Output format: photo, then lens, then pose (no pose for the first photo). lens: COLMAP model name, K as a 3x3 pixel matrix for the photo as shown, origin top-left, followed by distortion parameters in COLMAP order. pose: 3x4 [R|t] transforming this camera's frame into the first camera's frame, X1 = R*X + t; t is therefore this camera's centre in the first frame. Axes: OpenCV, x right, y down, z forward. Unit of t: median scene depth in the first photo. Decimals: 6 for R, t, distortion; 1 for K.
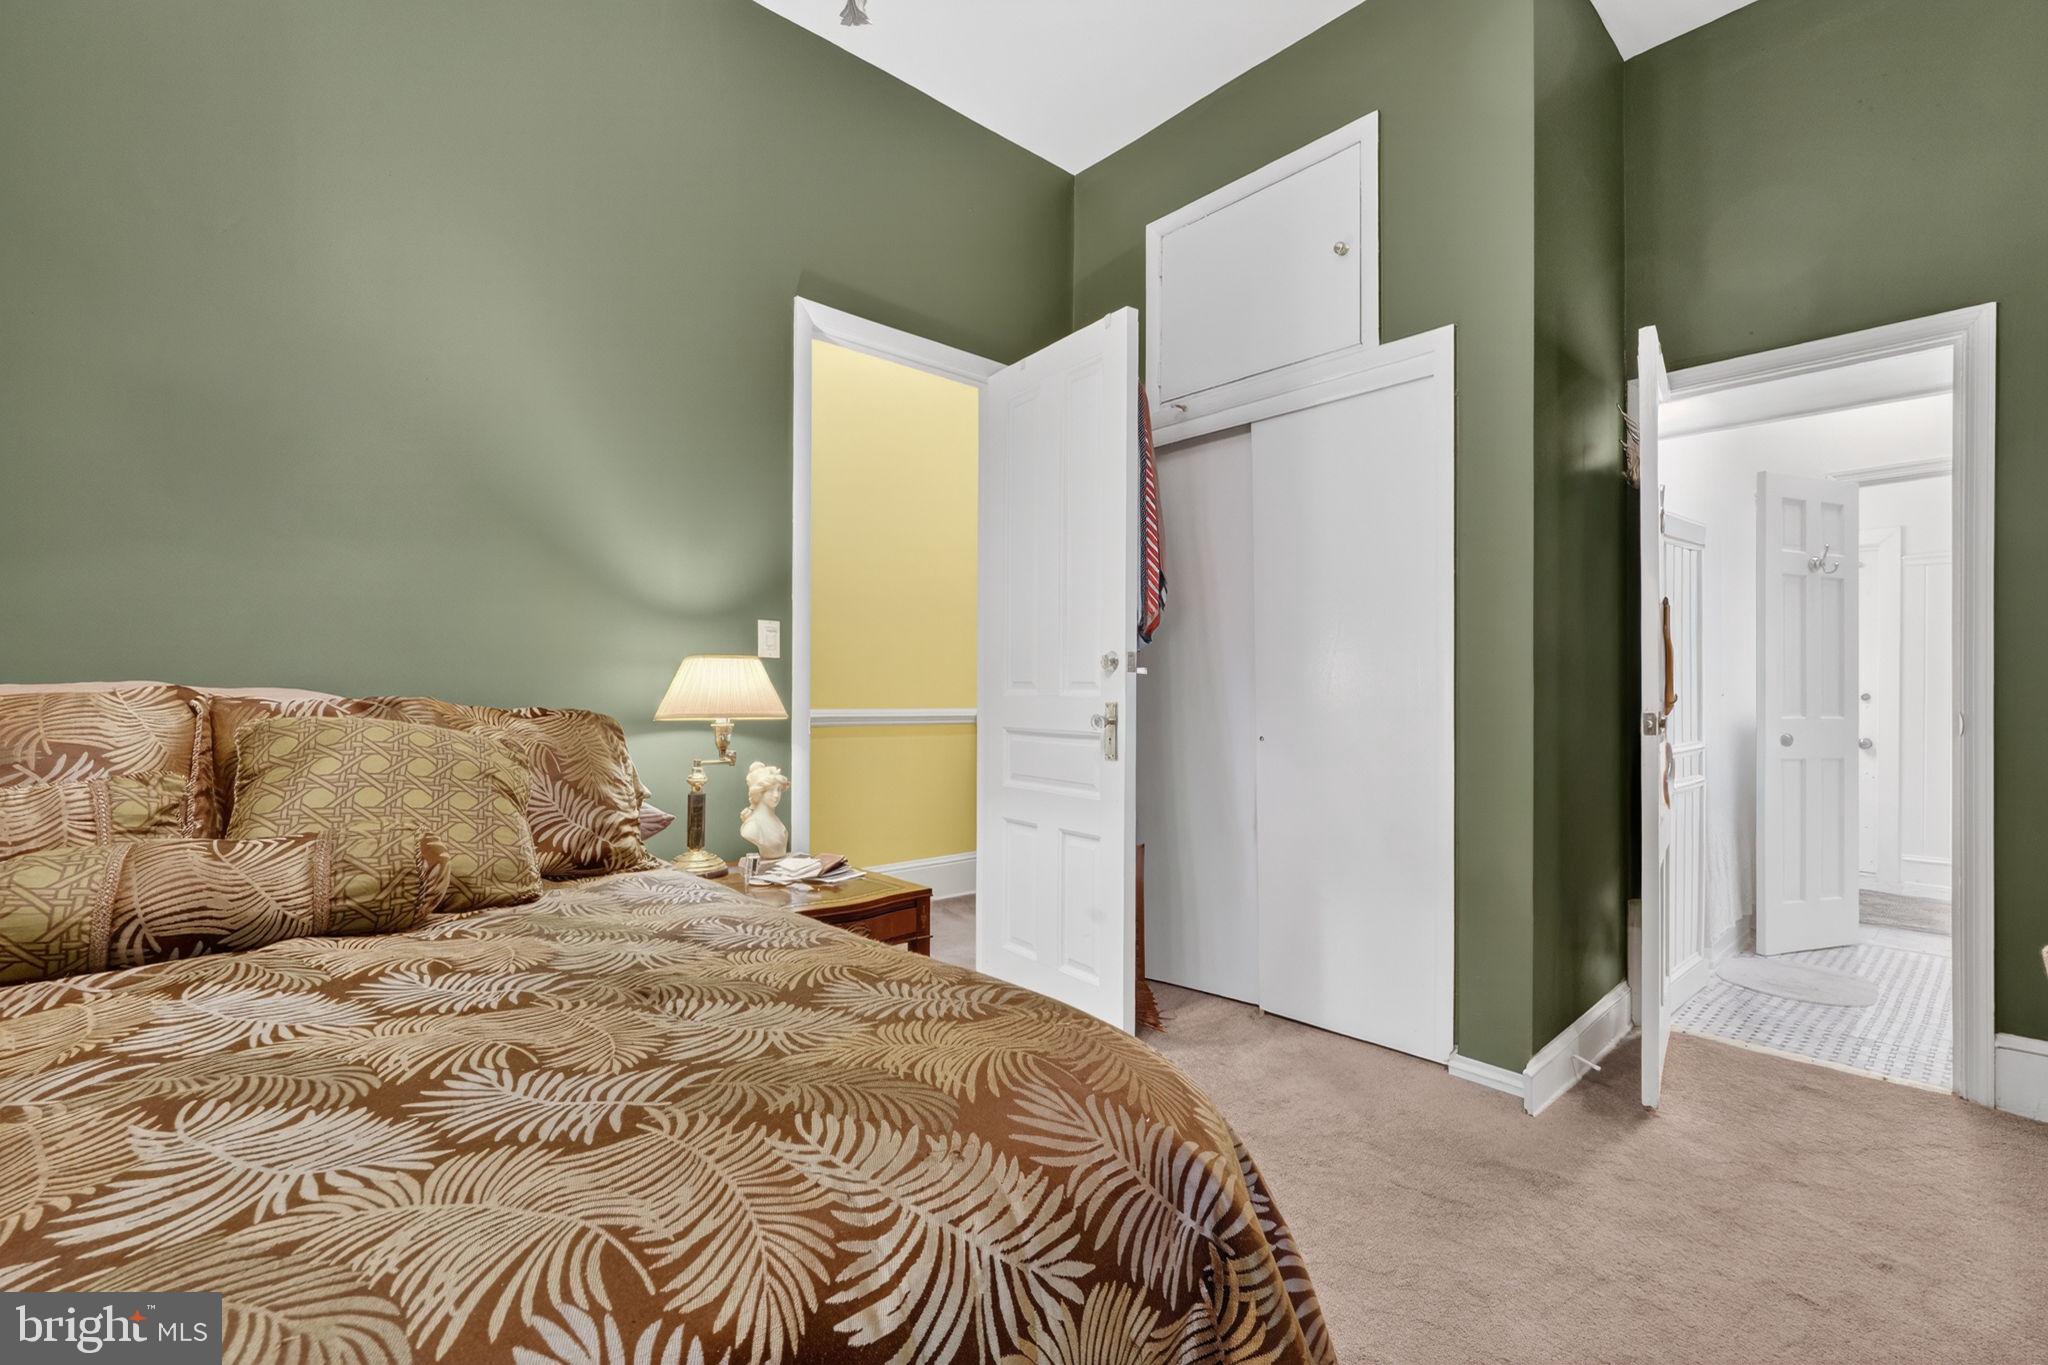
lens RADIAL K [[895.0, 0, 1025.7], [0, 895.0, 690.2], [0, 0, 1]] dist [-0.004217, -0.000172]
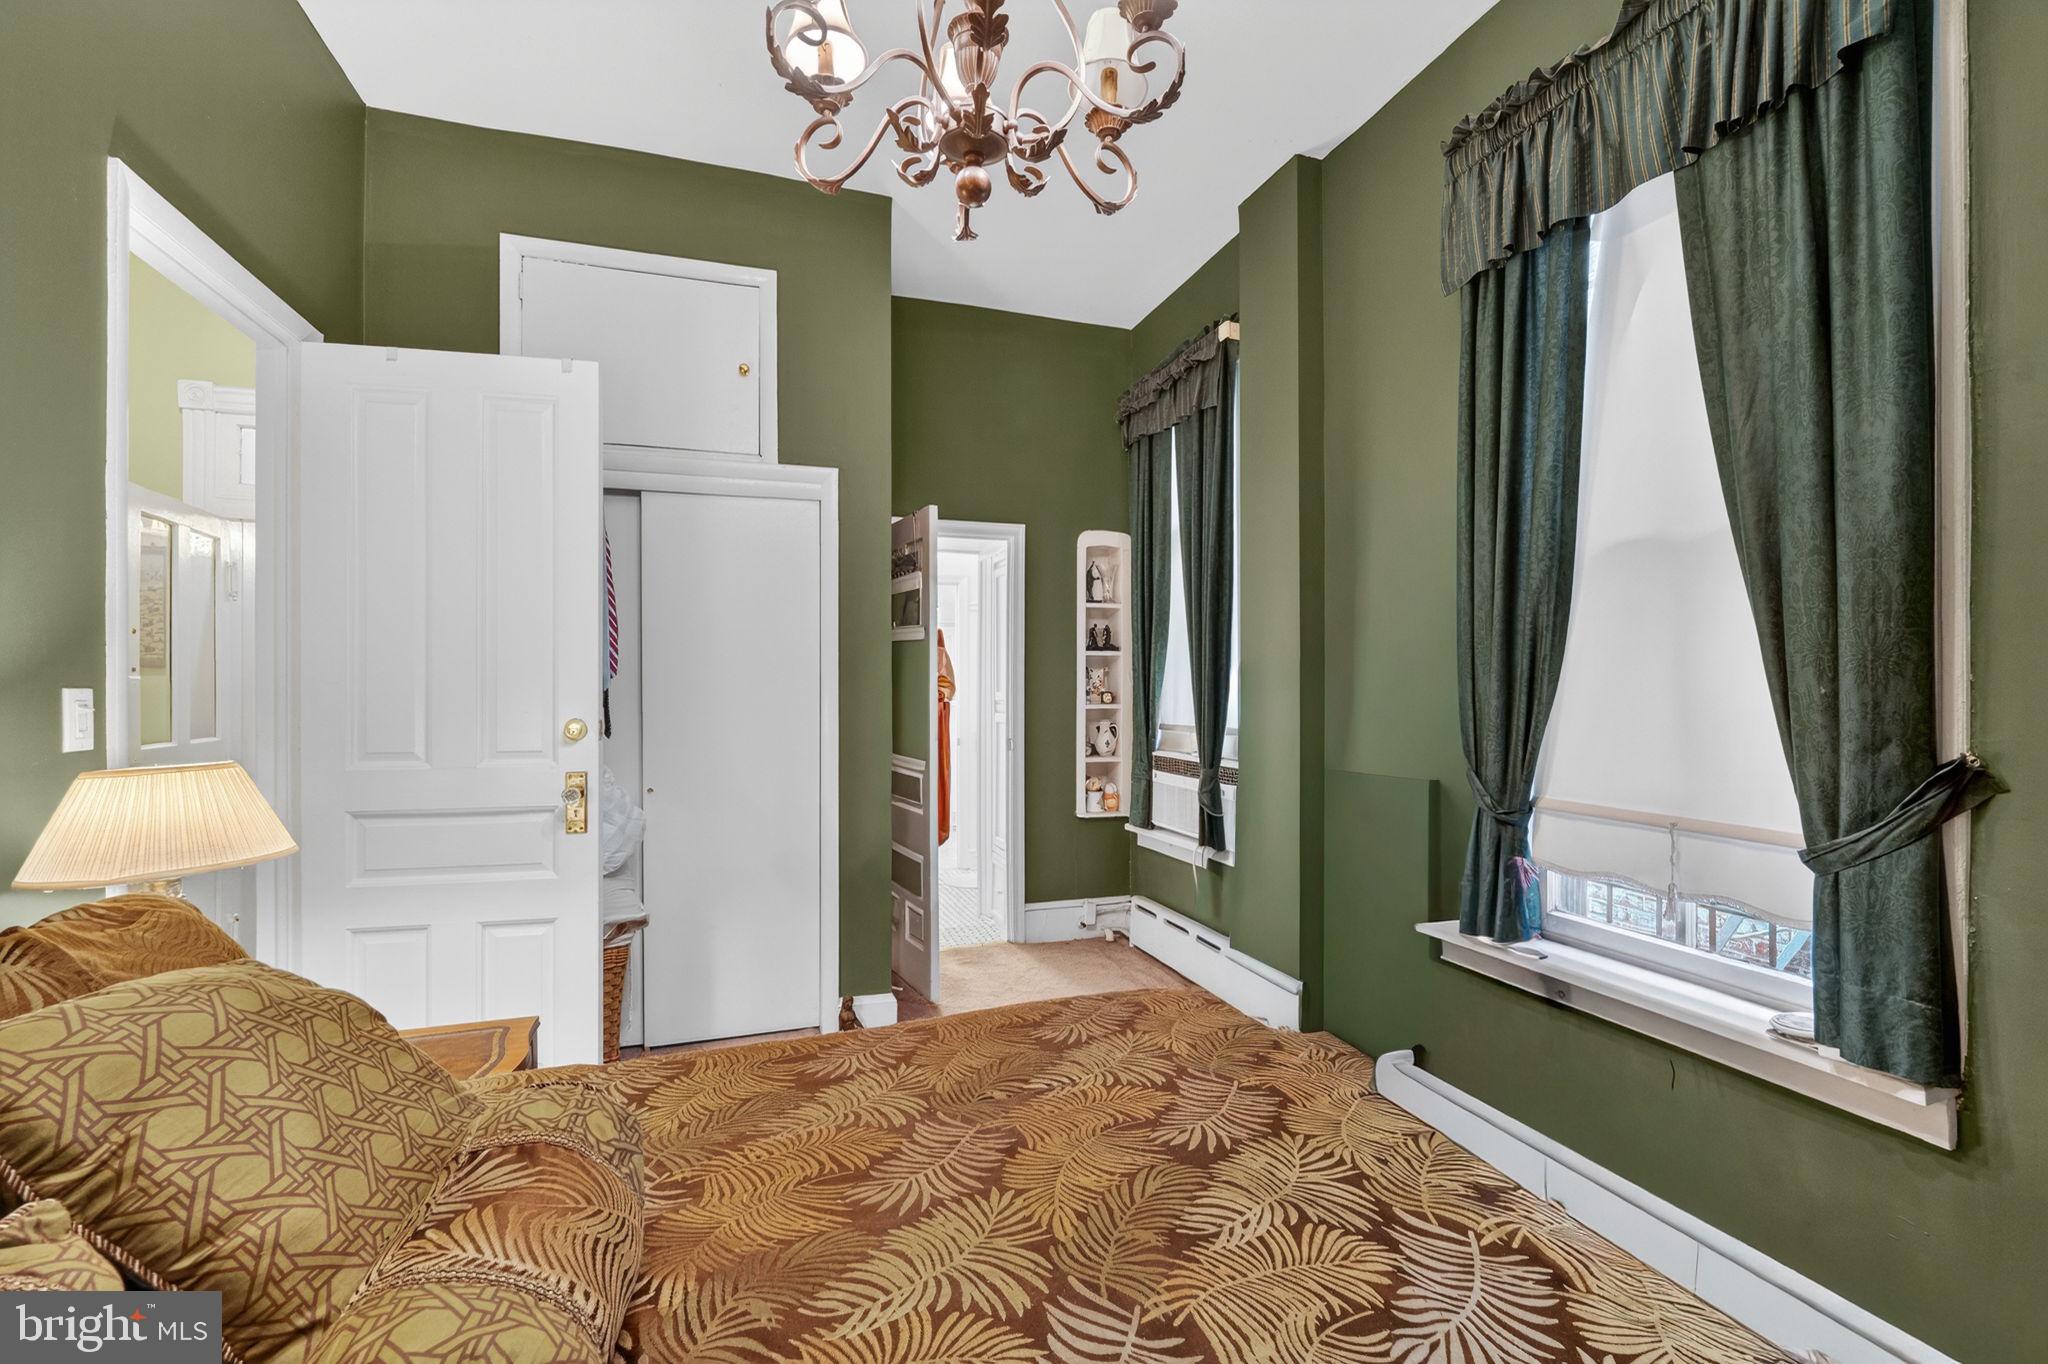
lens RADIAL K [[895.0, 0, 1025.7], [0, 895.0, 689.7], [0, 0, 1]] dist [-0.004217, -0.000172]
pose [[0.399658, -0.010346, 0.916606, -0.637237], [-0.000212, 0.999935, 0.011379, -0.093579], [-0.916664, -0.004742, 0.399630, 0.203601]]
